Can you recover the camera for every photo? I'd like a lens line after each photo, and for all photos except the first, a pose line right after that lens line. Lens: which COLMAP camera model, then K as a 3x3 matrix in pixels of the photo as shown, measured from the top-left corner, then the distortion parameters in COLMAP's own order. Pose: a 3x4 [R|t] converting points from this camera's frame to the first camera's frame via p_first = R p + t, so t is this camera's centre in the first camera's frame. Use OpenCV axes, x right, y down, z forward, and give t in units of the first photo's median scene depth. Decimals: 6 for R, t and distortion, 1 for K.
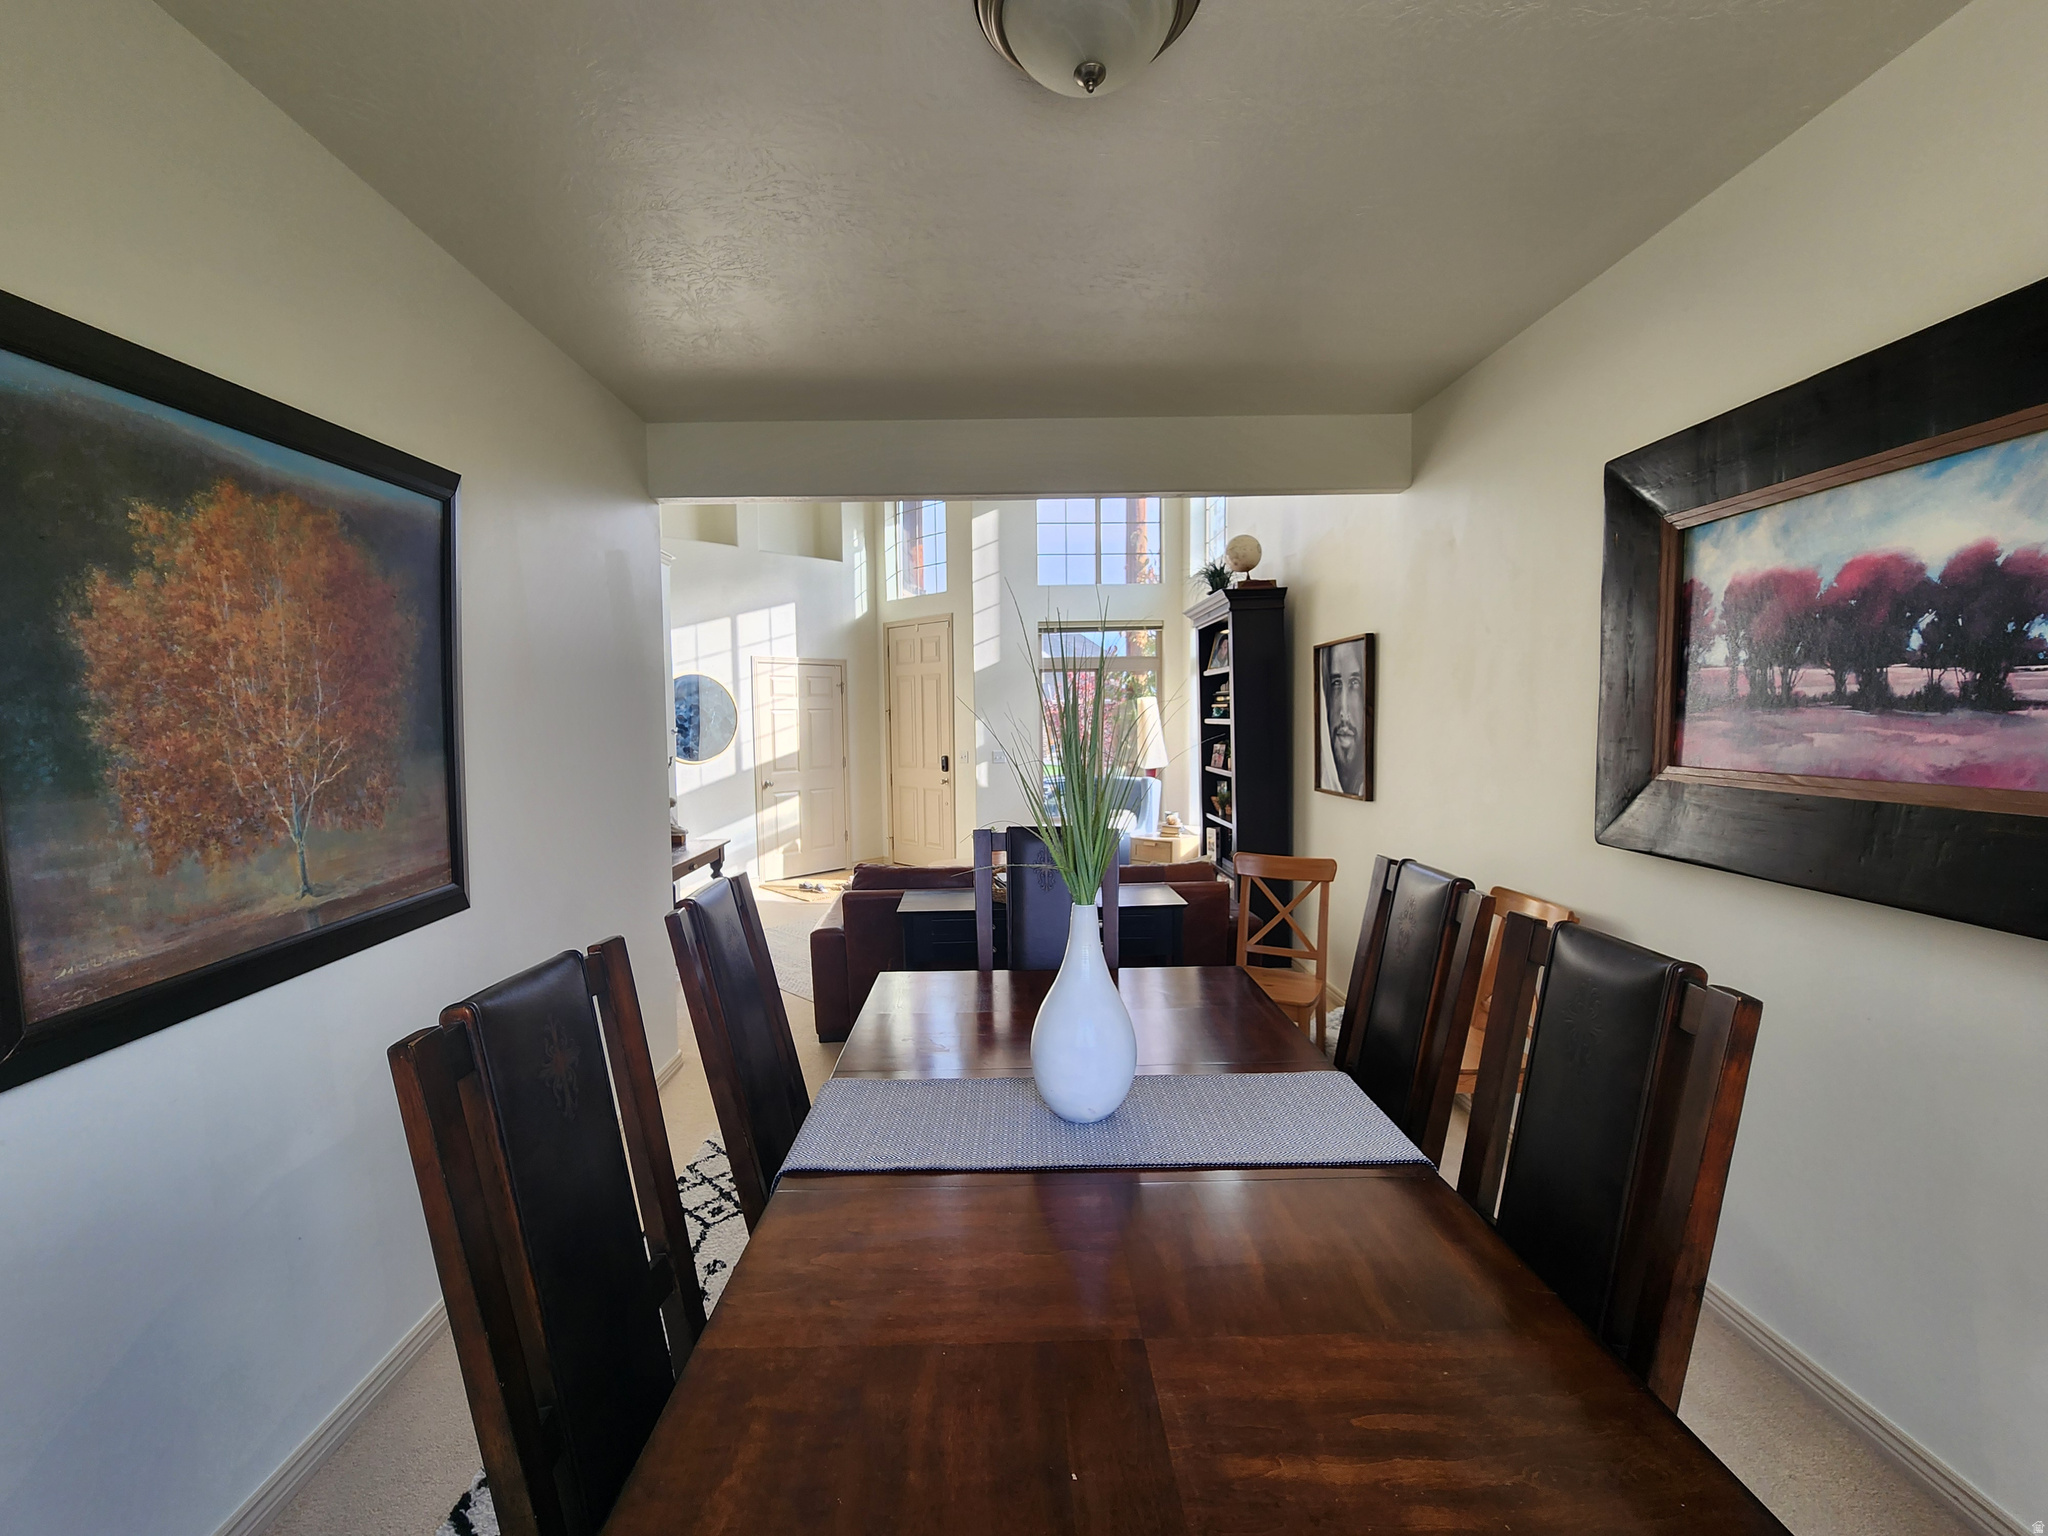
lens RADIAL K [[838.8, 0, 1011.3], [0, 838.8, 767.6], [0, 0, 1]] dist [0.000578, -0.002737]
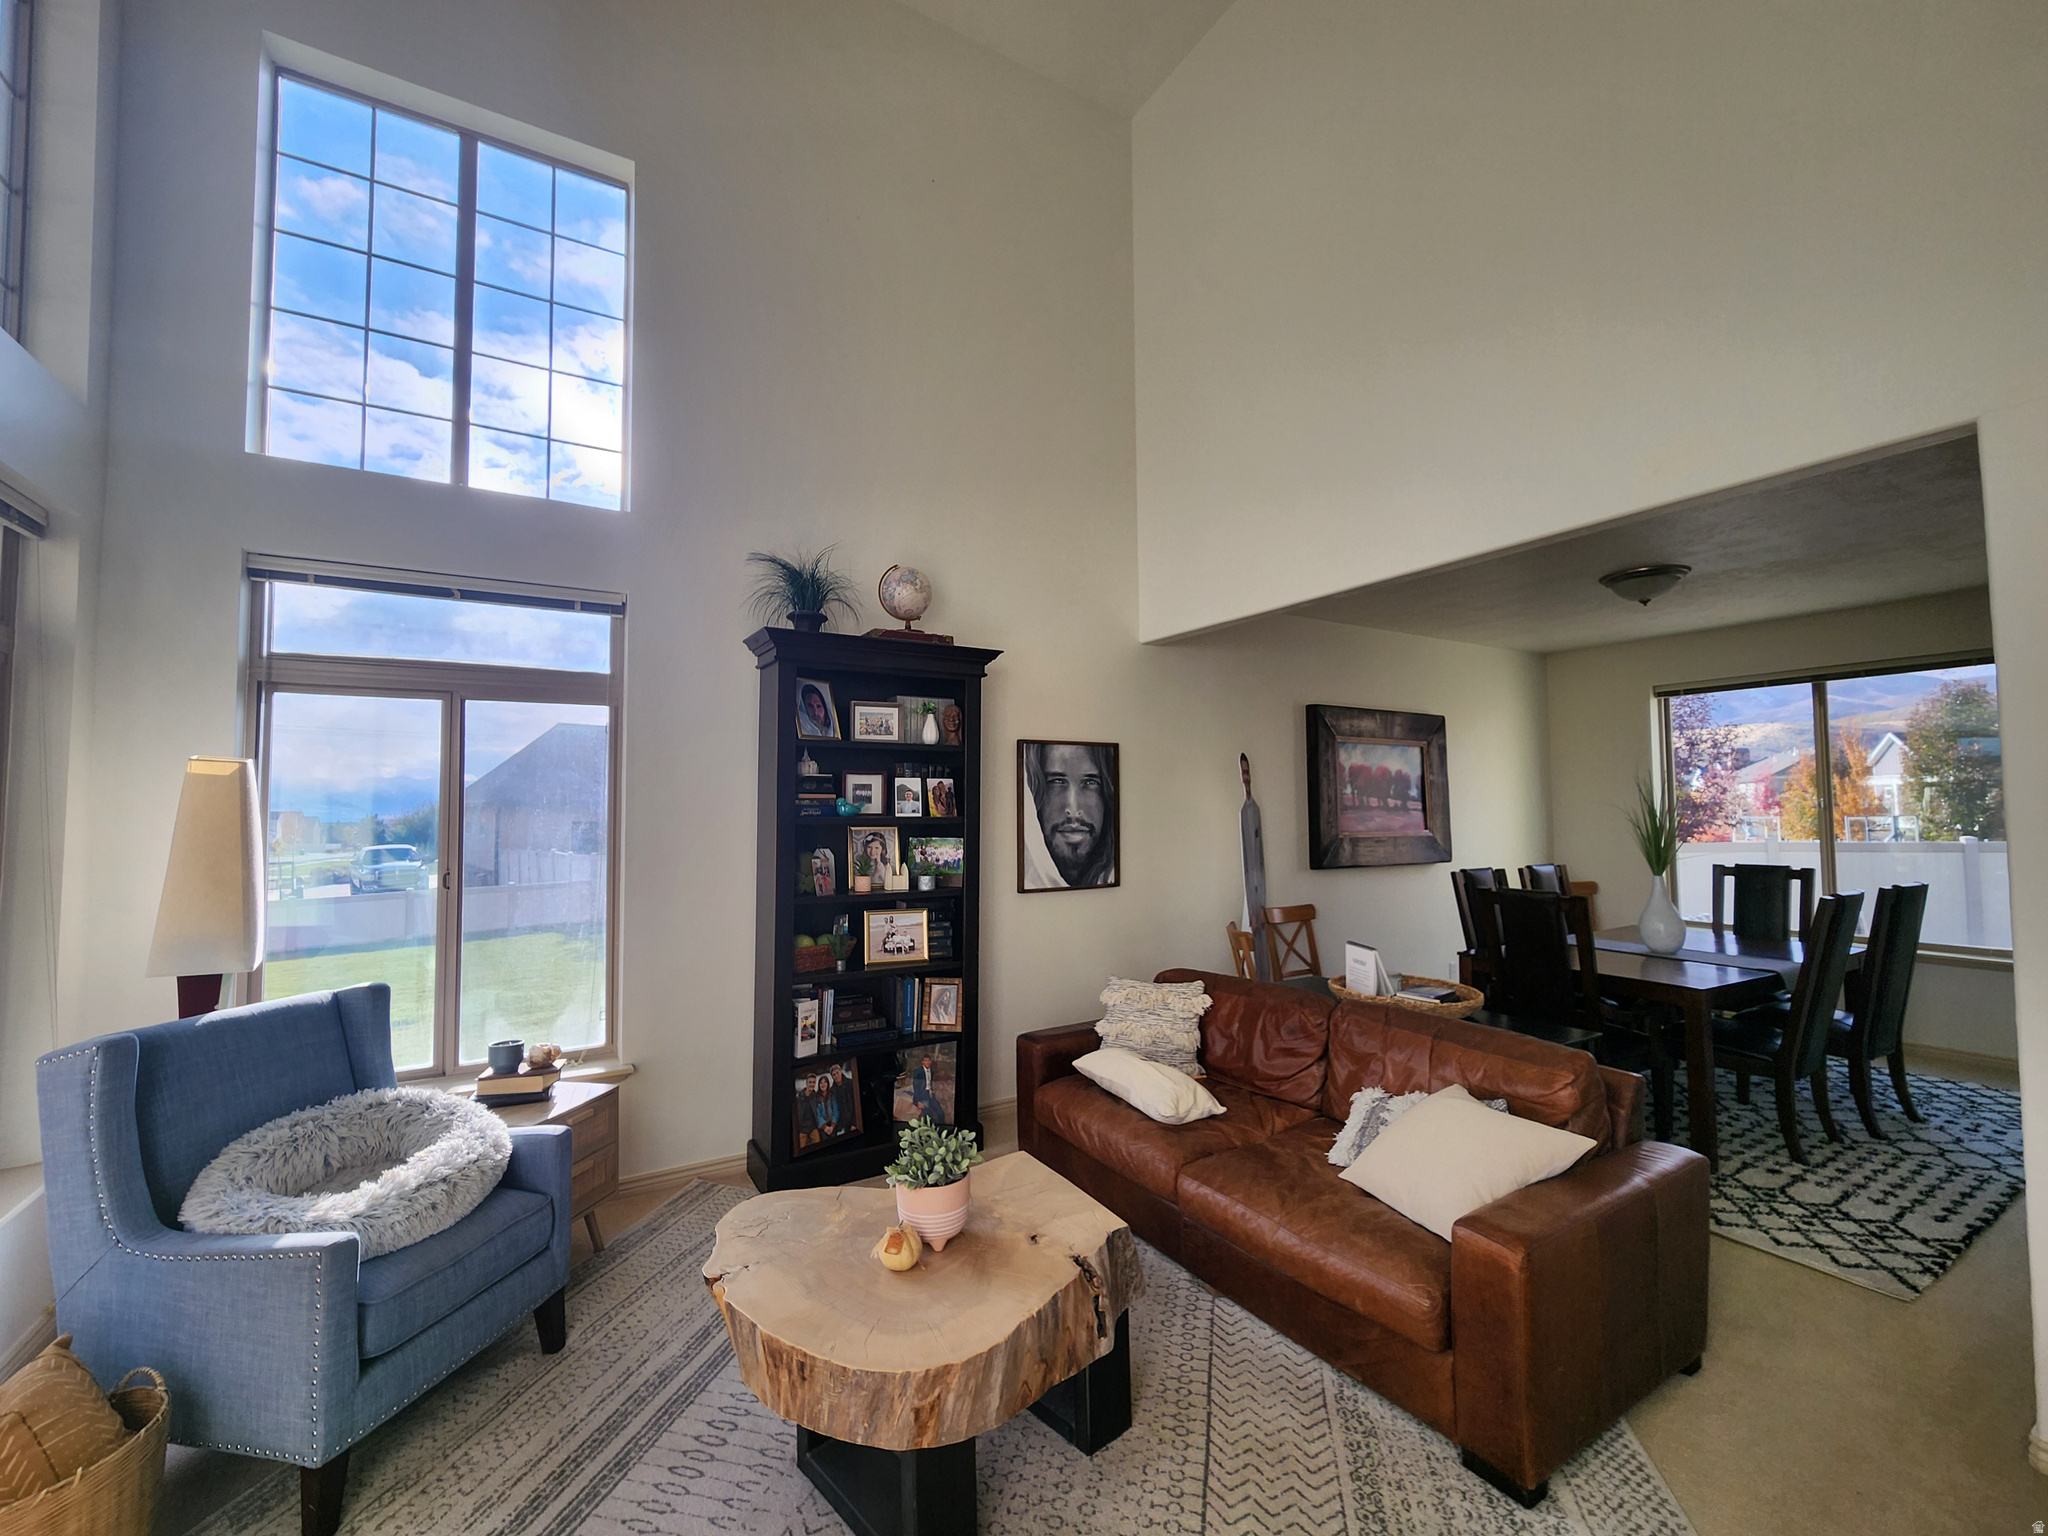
lens RADIAL K [[838.8, 0, 1011.3], [0, 838.8, 767.6], [0, 0, 1]] dist [0.000578, -0.002737]
pose [[-0.497802, 0.055758, 0.865497, -0.488189], [0.058814, 0.997804, -0.030454, -0.091225], [-0.865295, 0.035743, -0.499988, 1.596565]]
